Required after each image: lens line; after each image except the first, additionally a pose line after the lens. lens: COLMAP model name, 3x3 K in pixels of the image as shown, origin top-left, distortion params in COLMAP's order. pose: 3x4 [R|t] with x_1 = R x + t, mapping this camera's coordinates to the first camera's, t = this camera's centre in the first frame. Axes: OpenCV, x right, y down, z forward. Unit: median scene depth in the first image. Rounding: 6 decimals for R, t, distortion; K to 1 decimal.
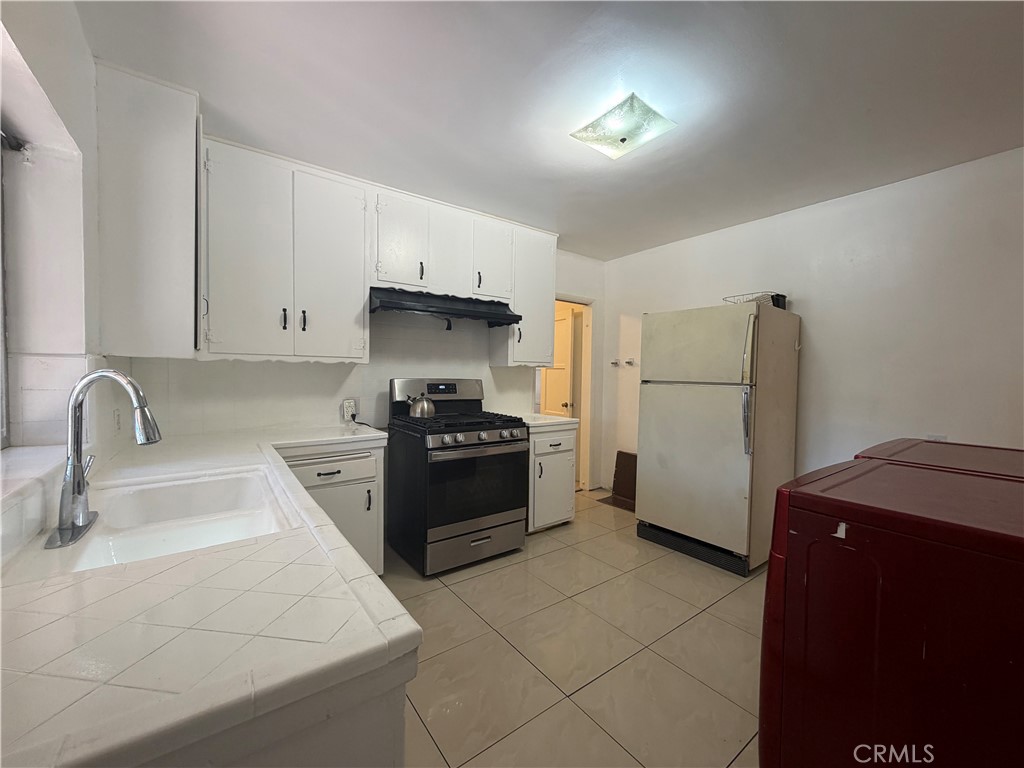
lens RADIAL K [[411.9, 0, 506.4], [0, 411.9, 382.0], [0, 0, 1]] dist [-0.000354, -0.000017]
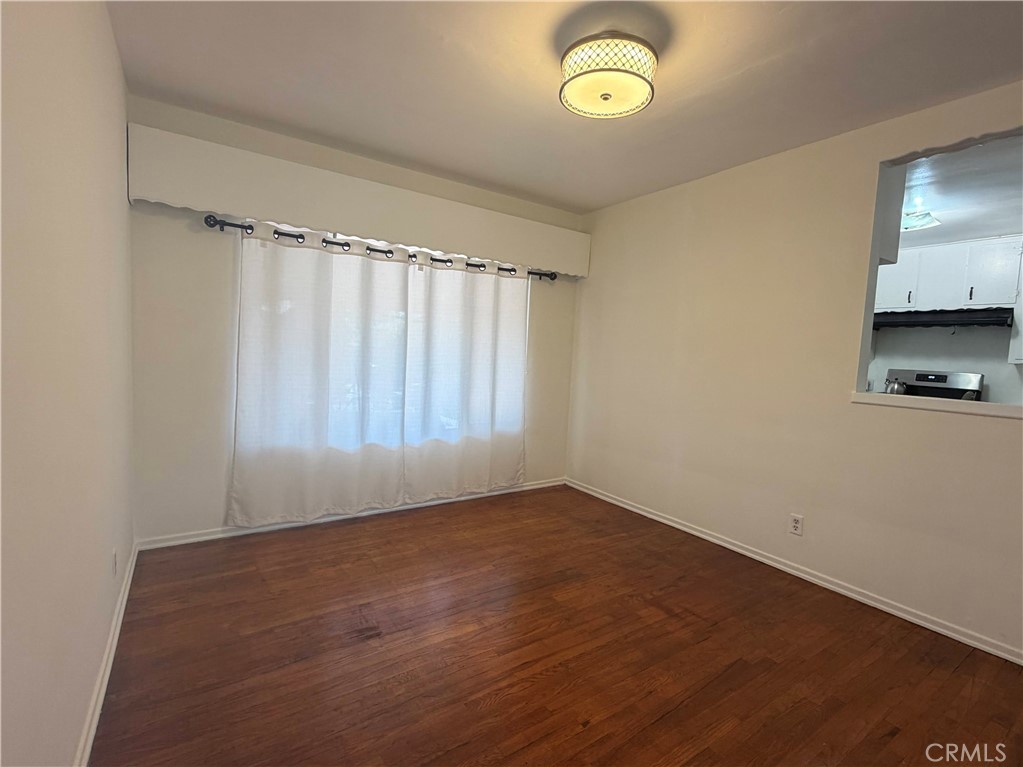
lens RADIAL K [[476.9, 0, 510.4], [0, 476.9, 383.9], [0, 0, 1]] dist [0.000049, -0.000129]
pose [[-0.041829, 0.052299, -0.997755, 1.552727], [-0.071531, 0.995910, 0.055201, 0.049576], [0.996561, 0.073680, -0.037917, -0.345506]]
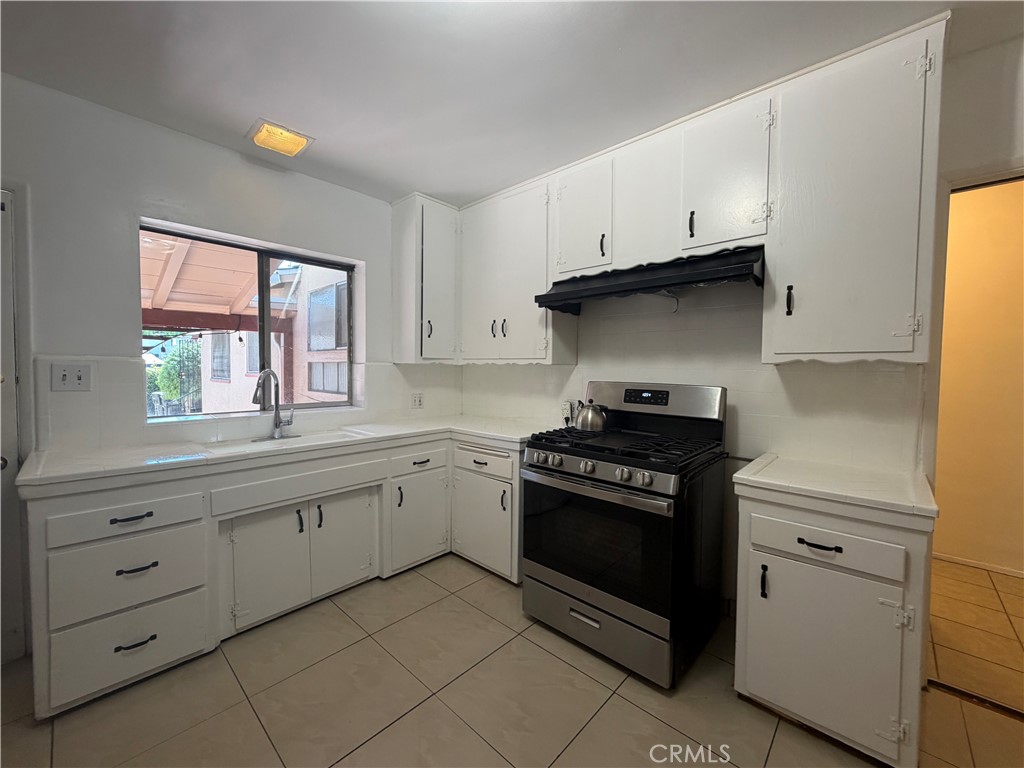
lens RADIAL K [[411.9, 0, 506.3], [0, 411.9, 380.4], [0, 0, 1]] dist [-0.000354, -0.000017]
pose [[0.182142, 0.021480, -0.983038, 0.527048], [-0.027989, 0.999469, 0.016653, -0.018355], [0.982874, 0.024481, 0.182646, 0.660529]]
